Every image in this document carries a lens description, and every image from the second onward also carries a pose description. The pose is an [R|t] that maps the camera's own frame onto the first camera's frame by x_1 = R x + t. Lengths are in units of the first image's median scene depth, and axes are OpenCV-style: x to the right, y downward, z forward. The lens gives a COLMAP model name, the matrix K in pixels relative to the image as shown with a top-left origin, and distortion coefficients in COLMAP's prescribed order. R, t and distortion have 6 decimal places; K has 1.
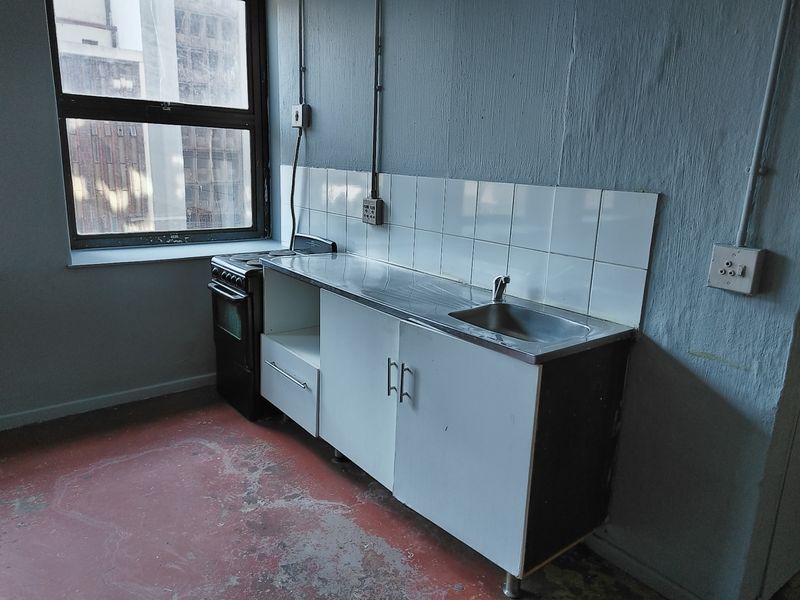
lens RADIAL K [[588.1, 0, 403.3], [0, 588.1, 303.6], [0, 0, 1]] dist [0.067901, -0.048616]
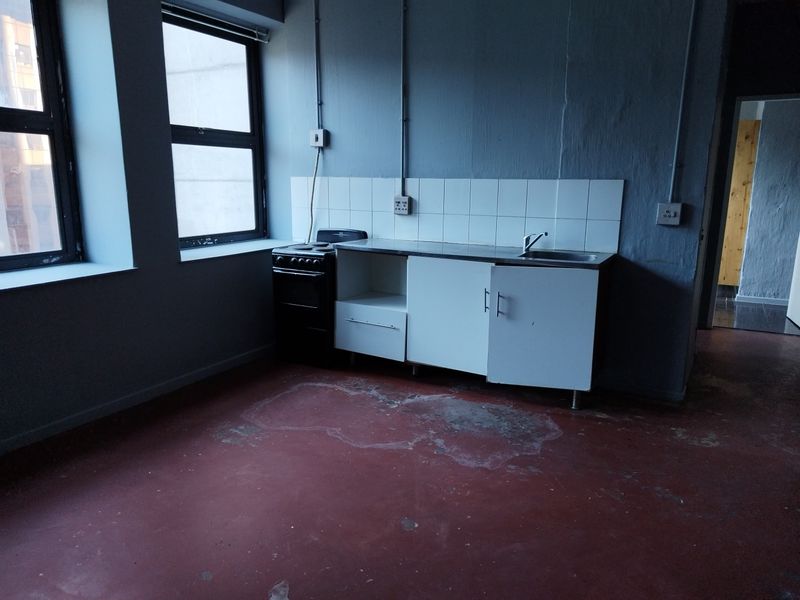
lens RADIAL K [[588.1, 0, 403.3], [0, 588.1, 303.6], [0, 0, 1]] dist [0.067901, -0.048616]
pose [[0.921586, -0.113344, 0.371257, -0.681272], [0.120742, 0.992678, 0.003342, 0.082233], [-0.368918, 0.041747, 0.928524, -0.341357]]
